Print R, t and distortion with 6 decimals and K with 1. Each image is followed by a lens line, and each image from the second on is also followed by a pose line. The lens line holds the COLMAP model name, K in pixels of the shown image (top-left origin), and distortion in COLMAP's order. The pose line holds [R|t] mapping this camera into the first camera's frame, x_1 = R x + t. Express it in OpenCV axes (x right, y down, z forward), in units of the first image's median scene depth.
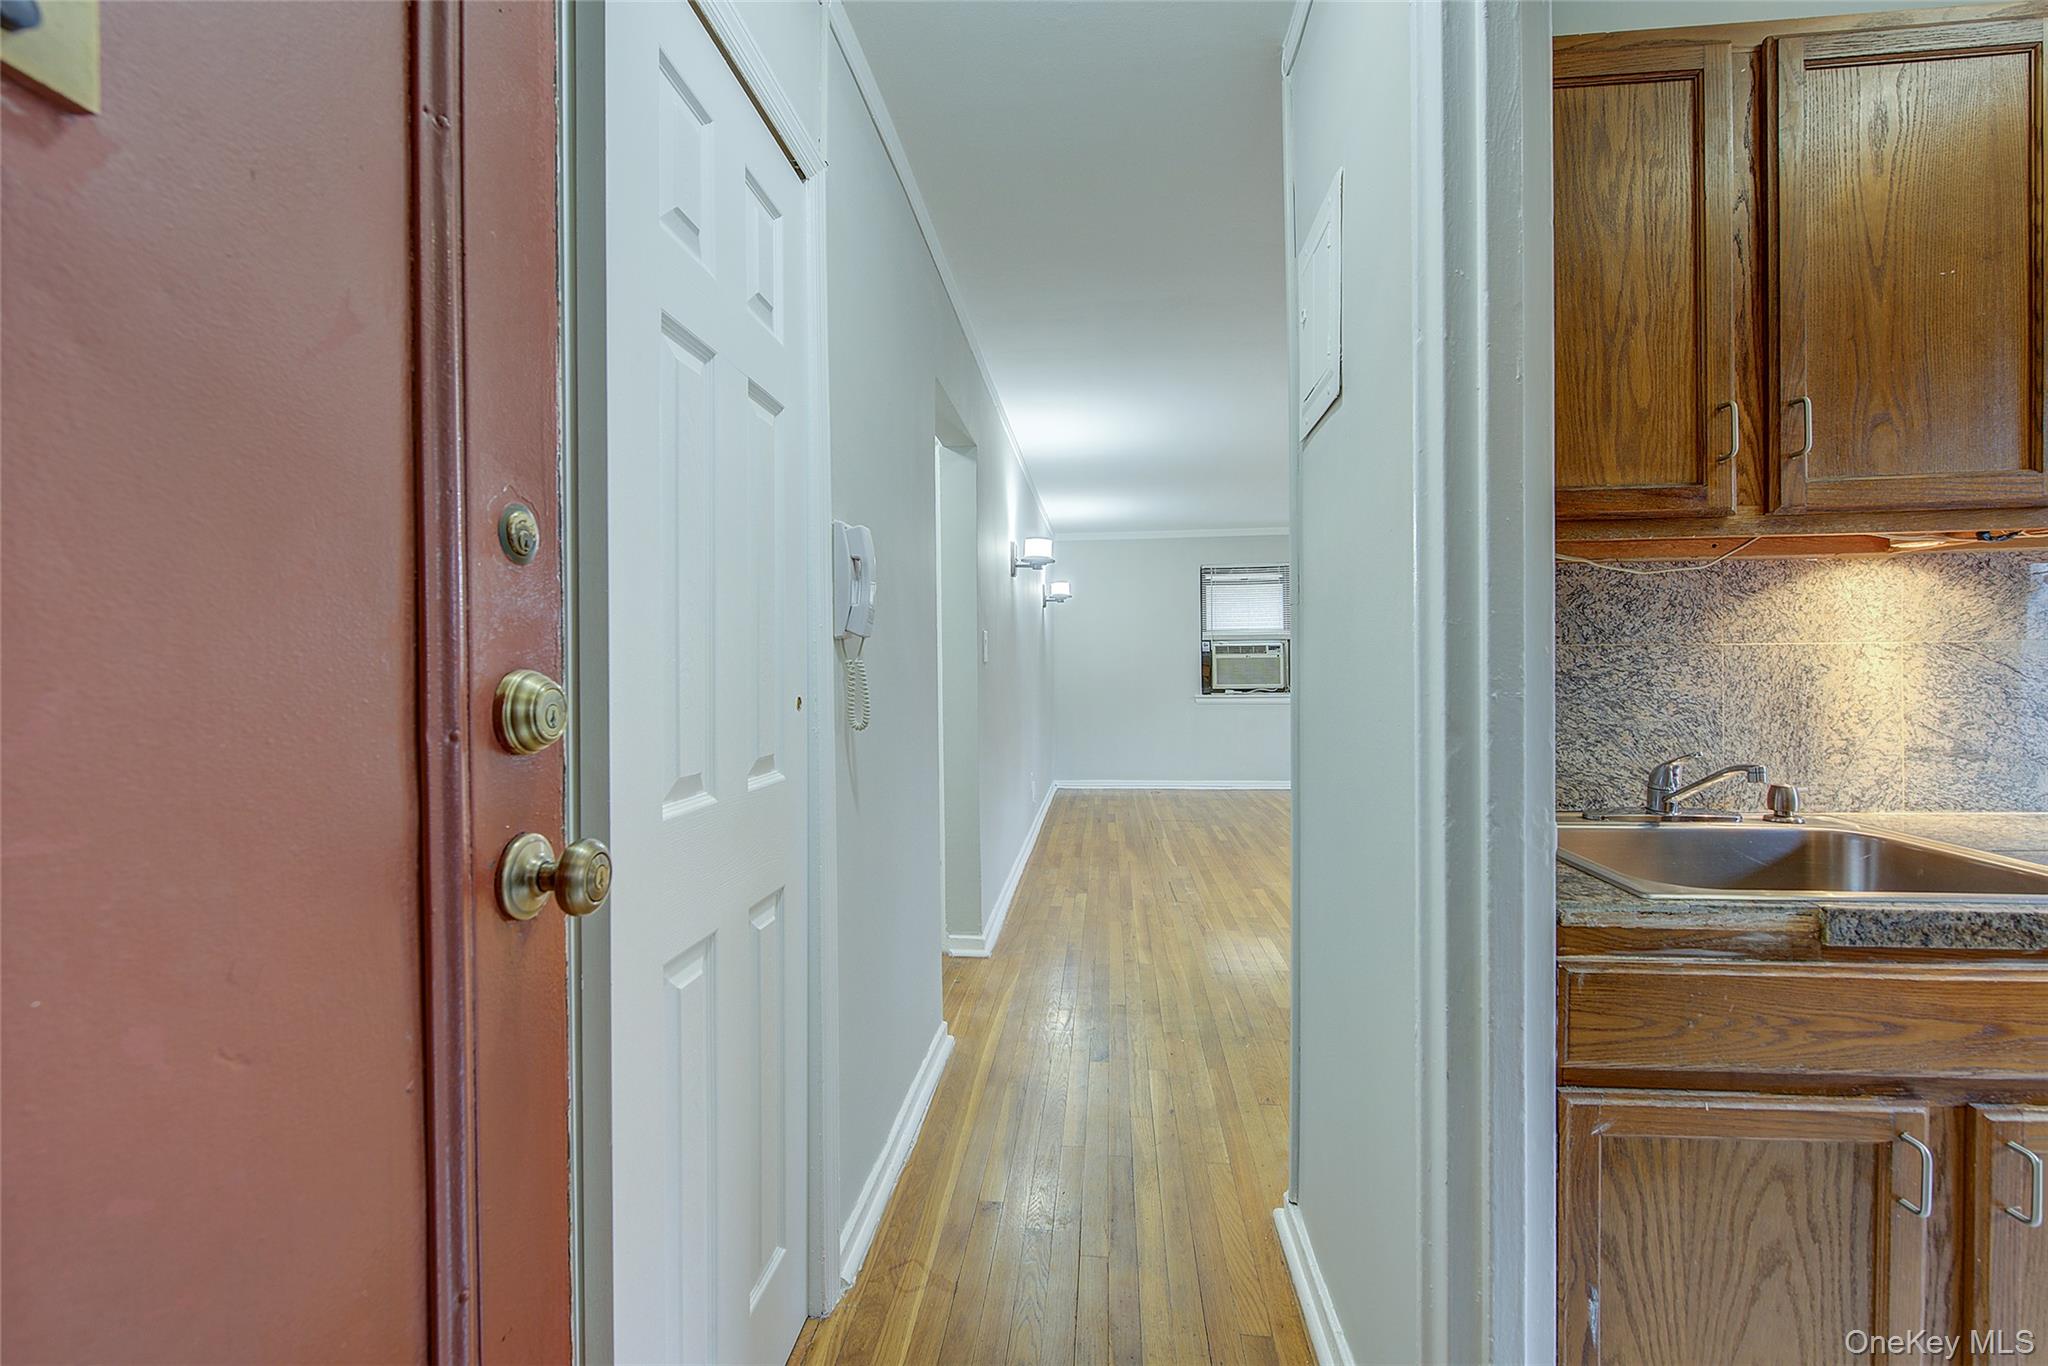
lens RADIAL K [[863.2, 0, 1032.7], [0, 863.2, 679.0], [0, 0, 1]] dist [-0.004372, -0.000597]
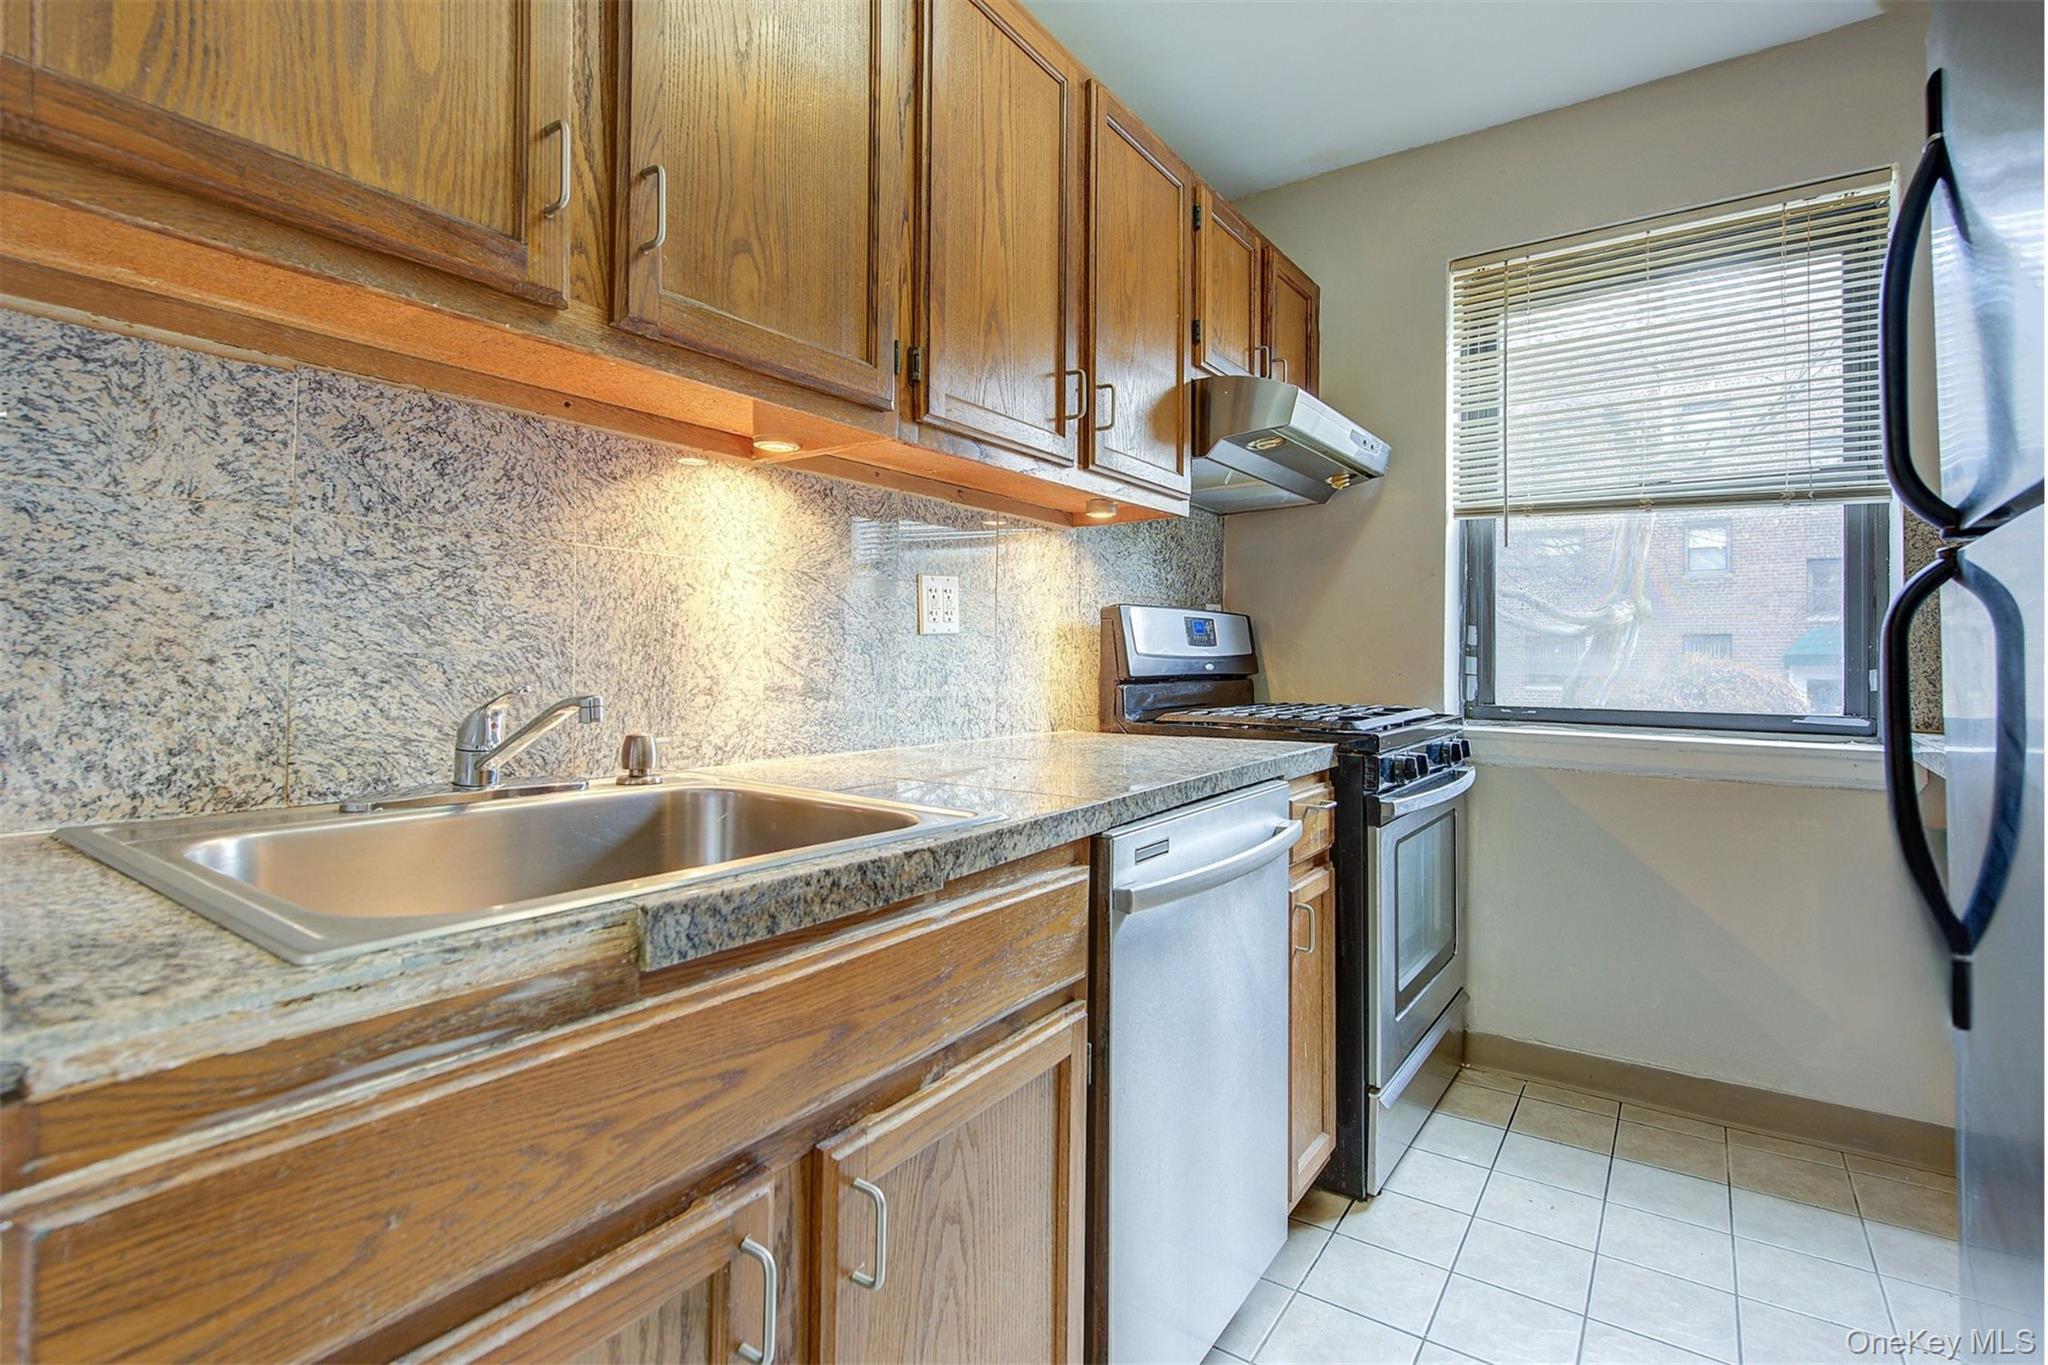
lens RADIAL K [[955.0, 0, 1025.4], [0, 955.0, 651.2], [0, 0, 1]] dist [0.003519, -0.001699]
pose [[0.498262, 0.027058, 0.866604, 0.319257], [-0.003506, 0.999568, -0.029195, 0.073648], [-0.867019, 0.011509, 0.498142, 0.298182]]
